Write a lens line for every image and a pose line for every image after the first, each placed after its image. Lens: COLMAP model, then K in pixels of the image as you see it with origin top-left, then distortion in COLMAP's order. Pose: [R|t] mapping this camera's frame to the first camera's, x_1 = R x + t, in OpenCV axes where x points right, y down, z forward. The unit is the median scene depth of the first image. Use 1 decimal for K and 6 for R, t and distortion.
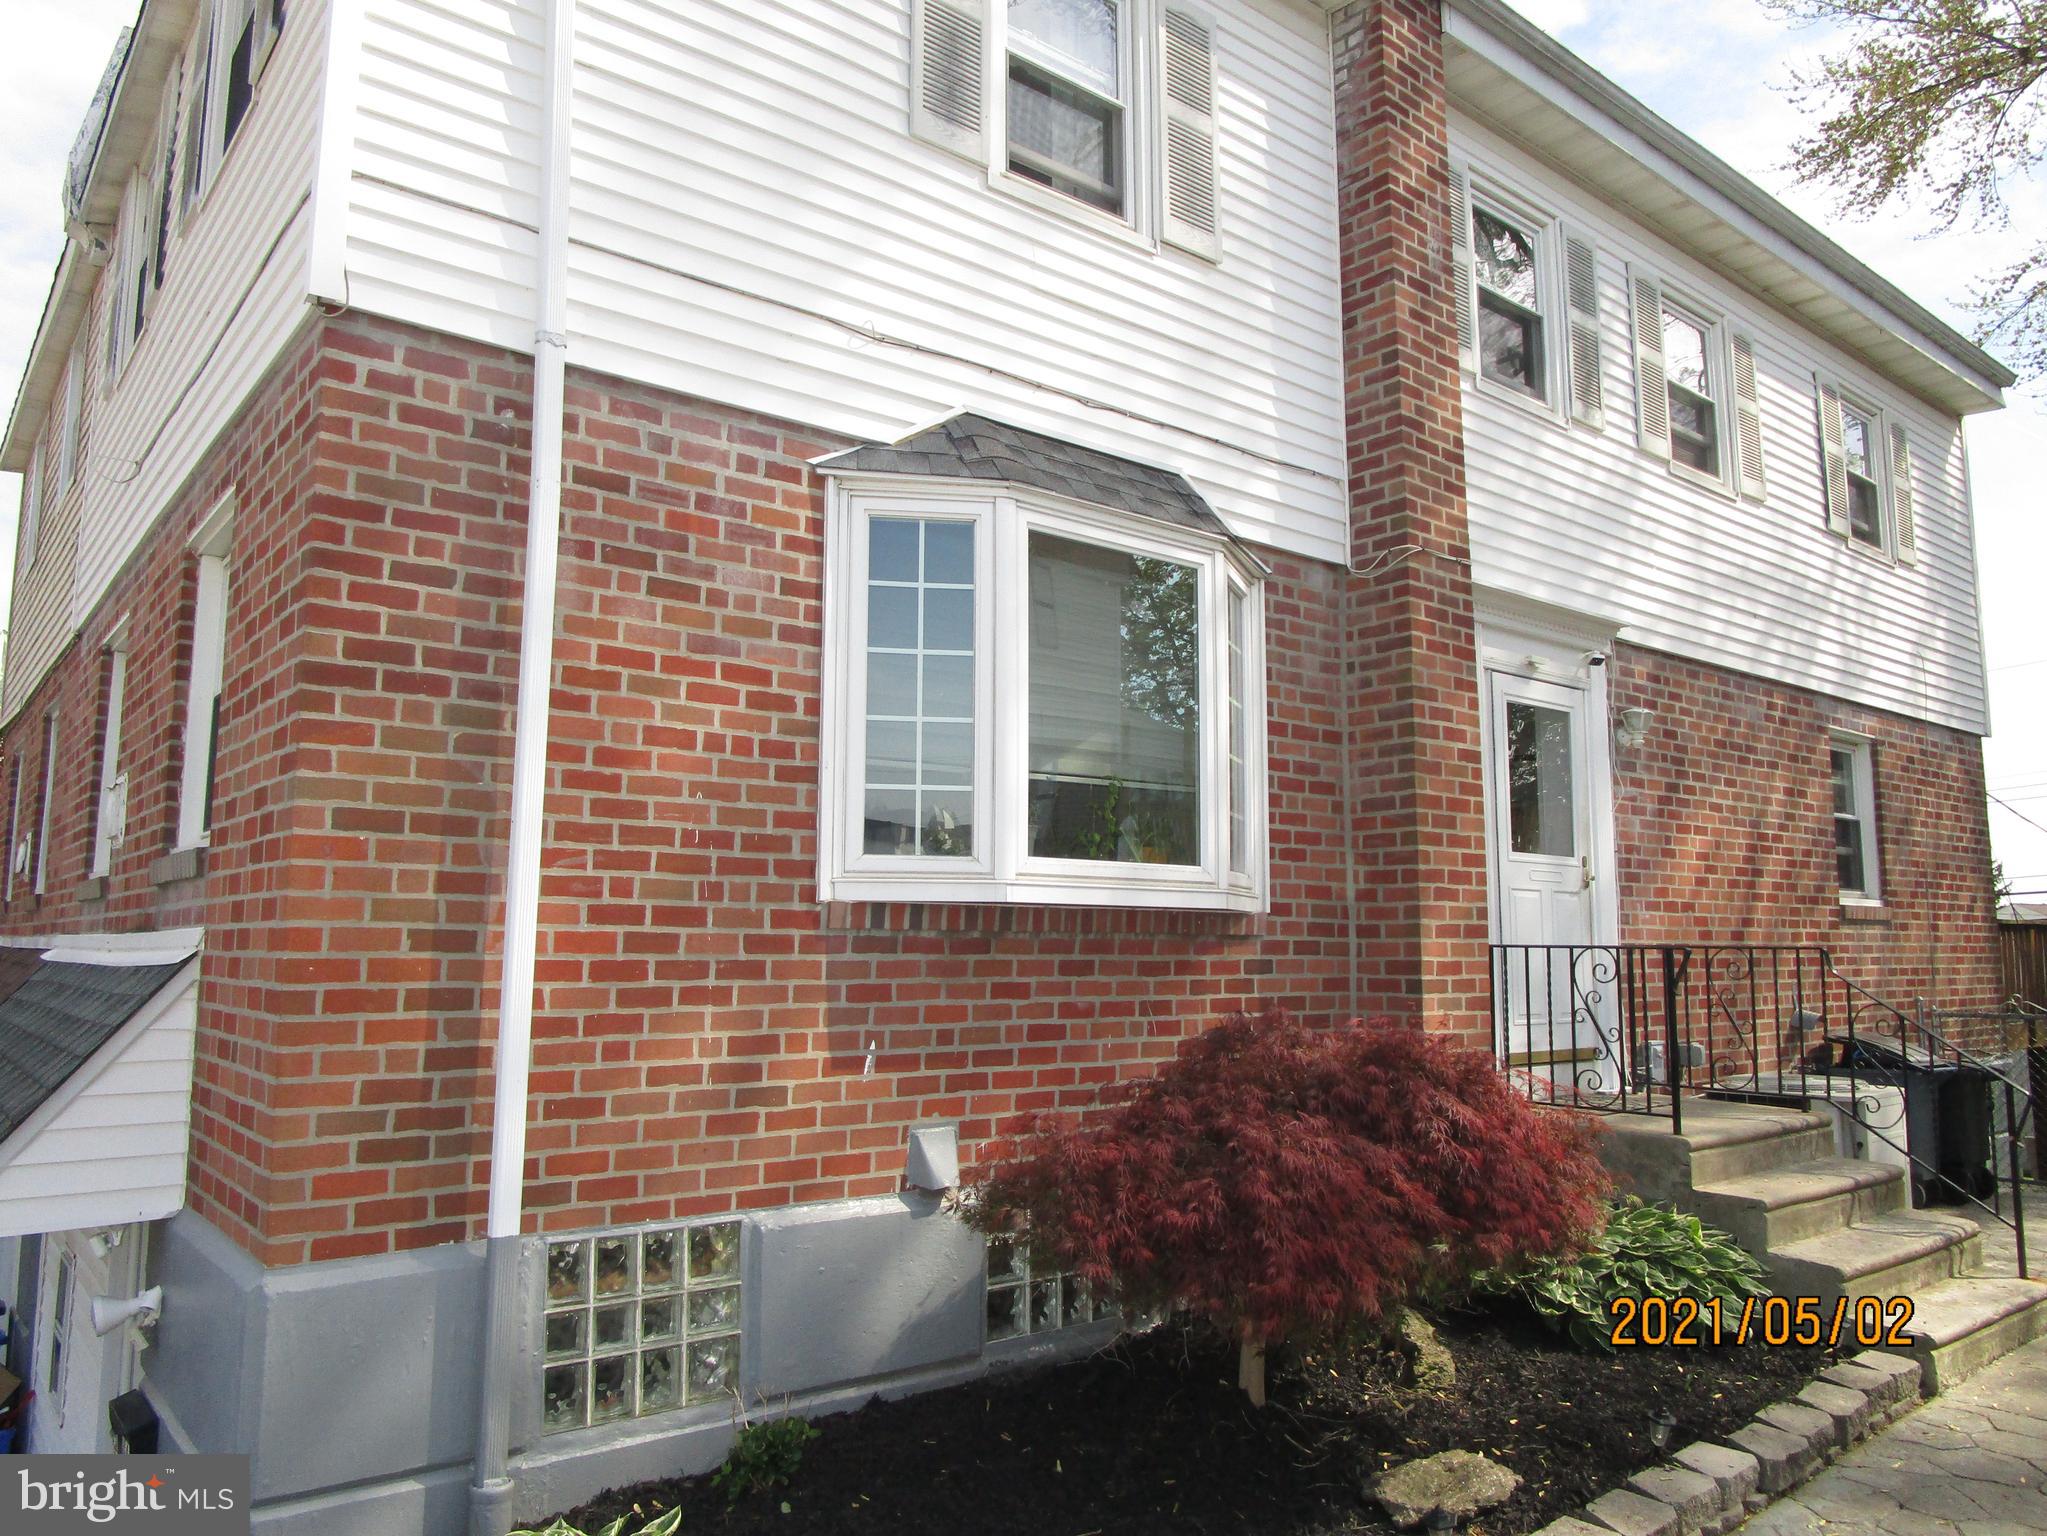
lens RADIAL K [[1461.2, 0, 1008.1], [0, 1461.2, 758.5], [0, 0, 1]] dist [-0.038790, 0.020966]
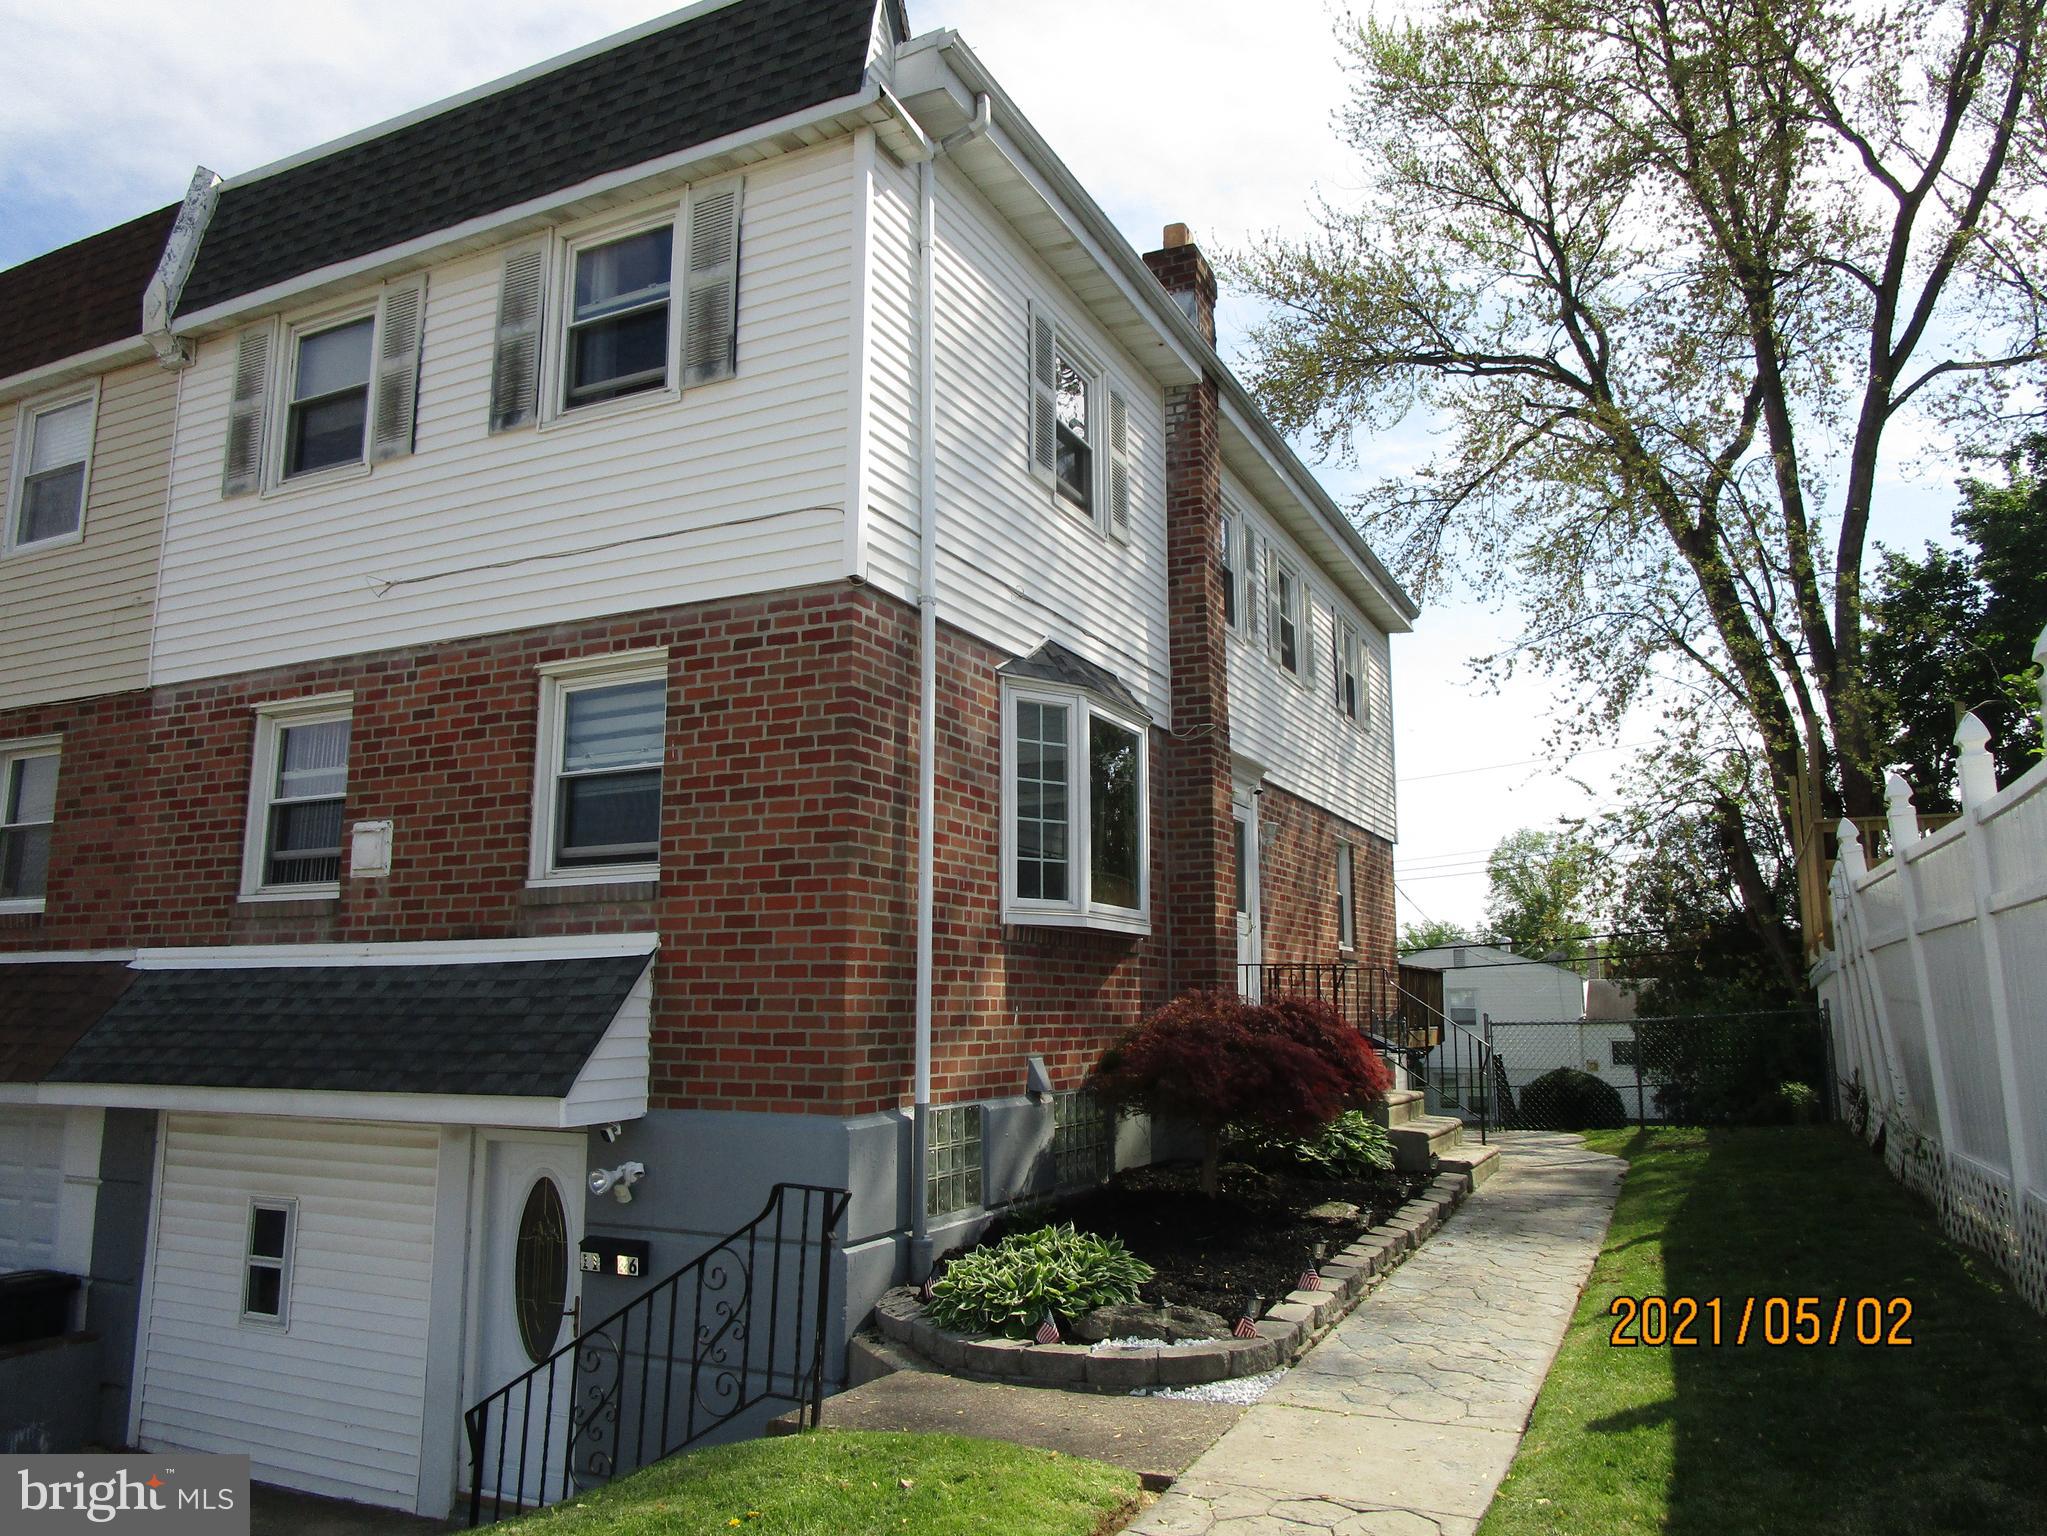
lens RADIAL K [[1461.2, 0, 1013.3], [0, 1461.2, 760.4], [0, 0, 1]] dist [-0.038790, 0.020966]
pose [[0.904179, 0.067844, 0.421731, -0.688589], [-0.050671, 0.997371, -0.051809, -0.005519], [-0.424137, 0.025475, 0.905240, -0.463903]]
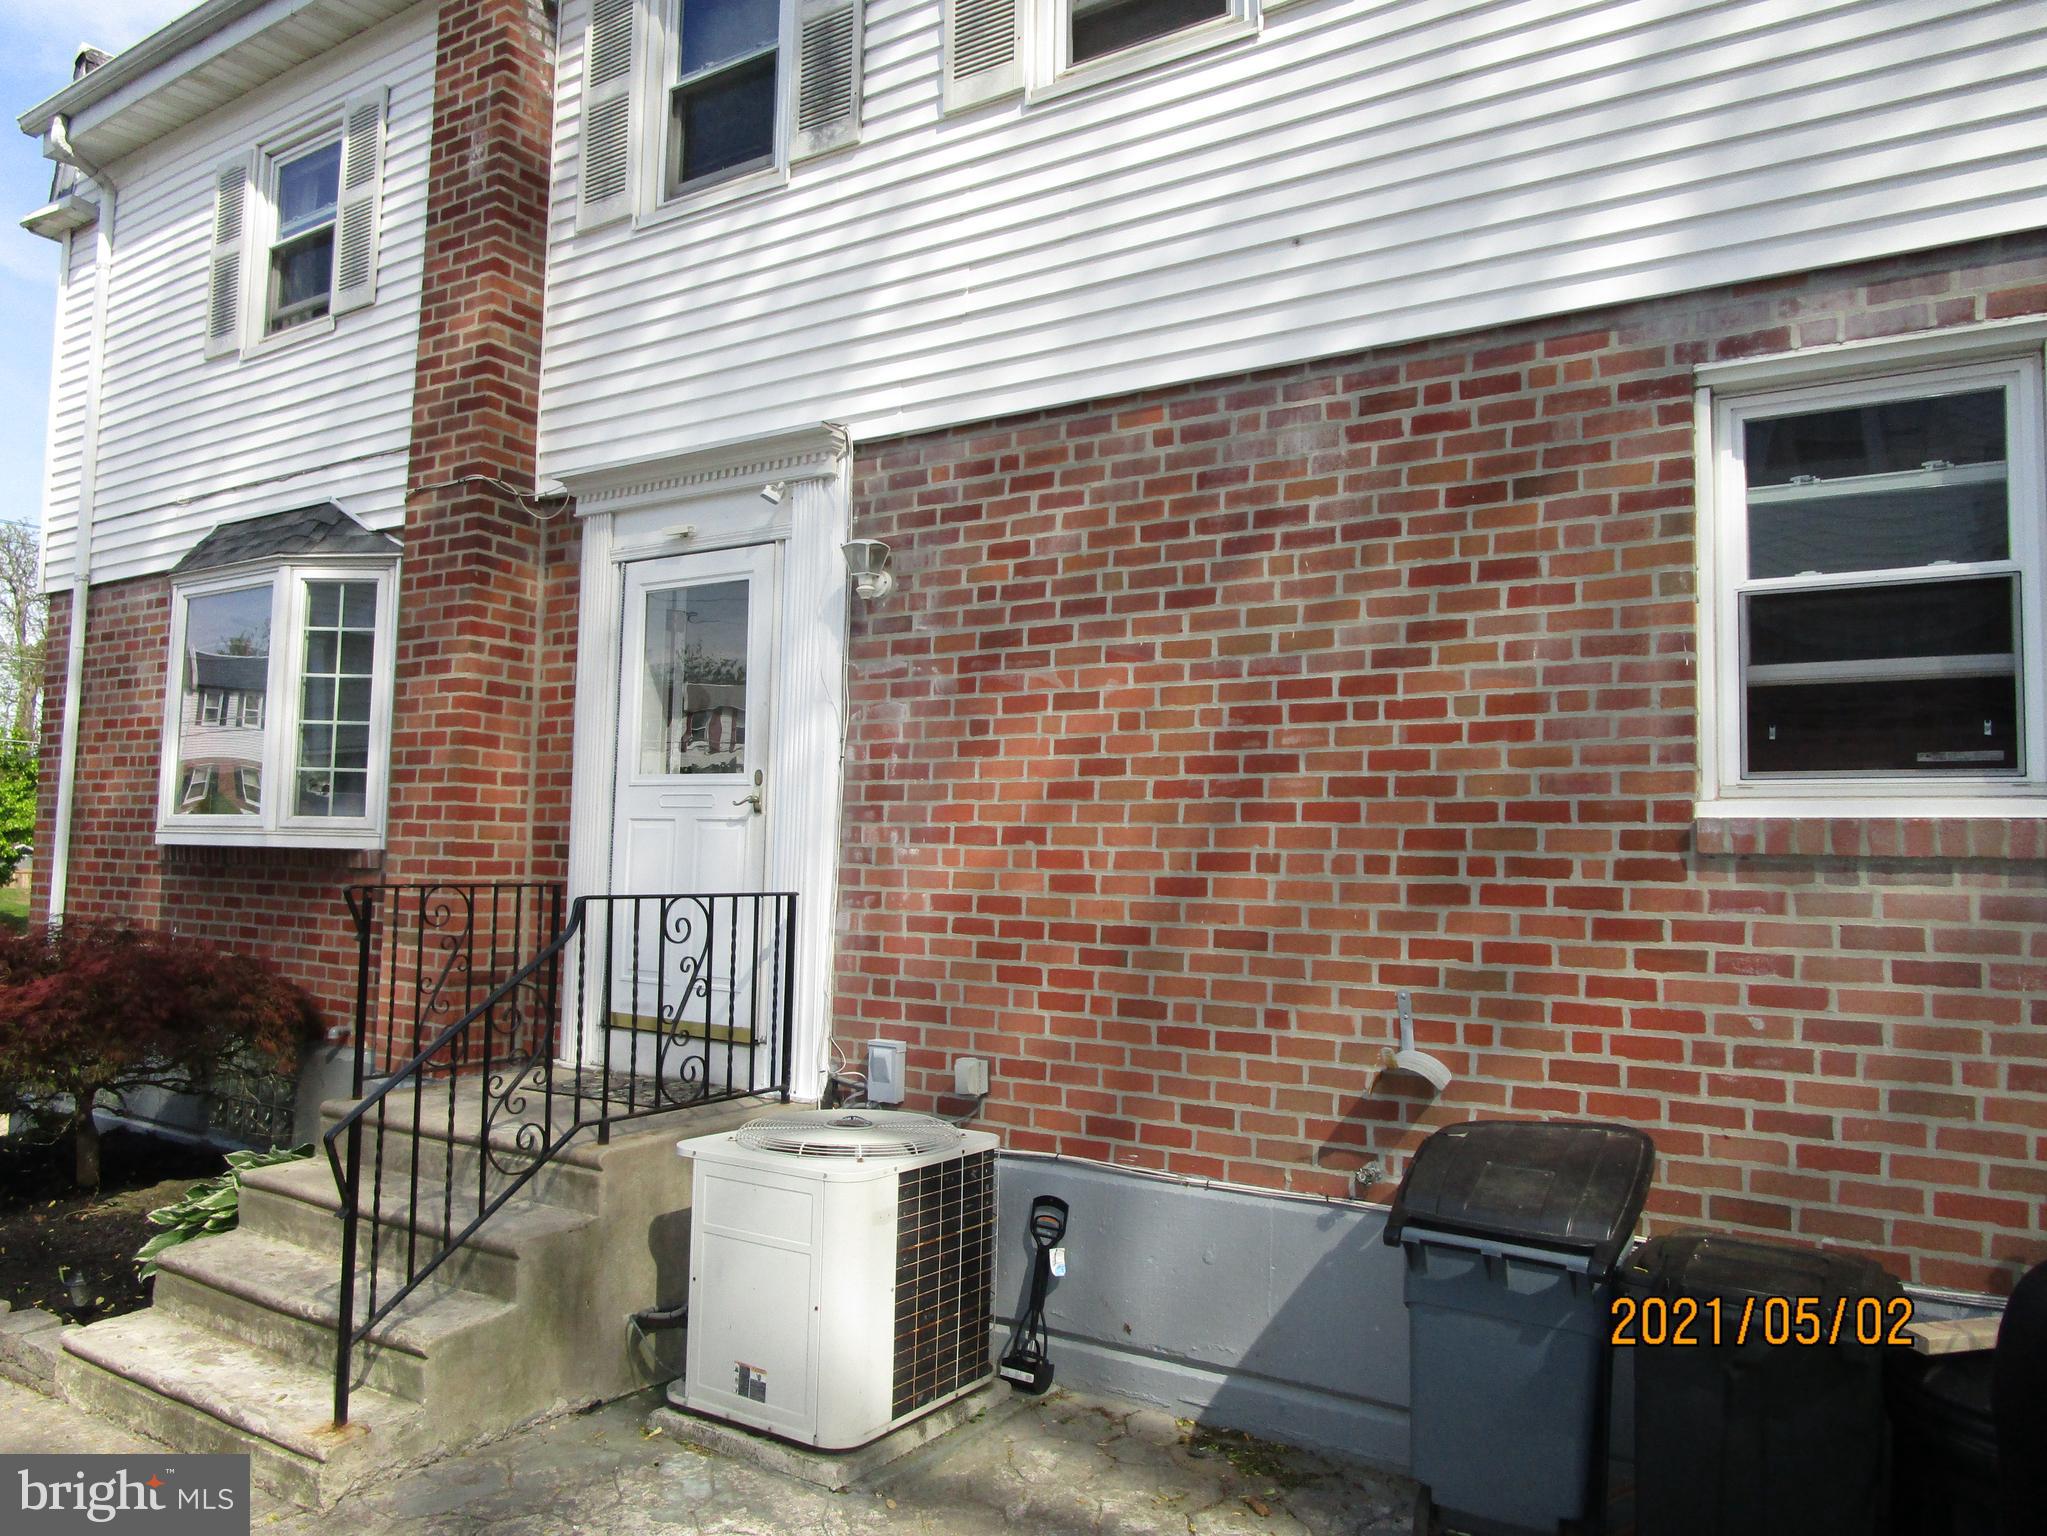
lens RADIAL K [[1461.2, 0, 1017.9], [0, 1461.2, 766.2], [0, 0, 1]] dist [-0.038790, 0.020966]
pose [[0.309042, -0.061481, -0.949059, 1.470153], [0.103688, 0.994138, -0.030638, 0.130984], [0.945379, -0.088938, 0.313606, 1.149983]]
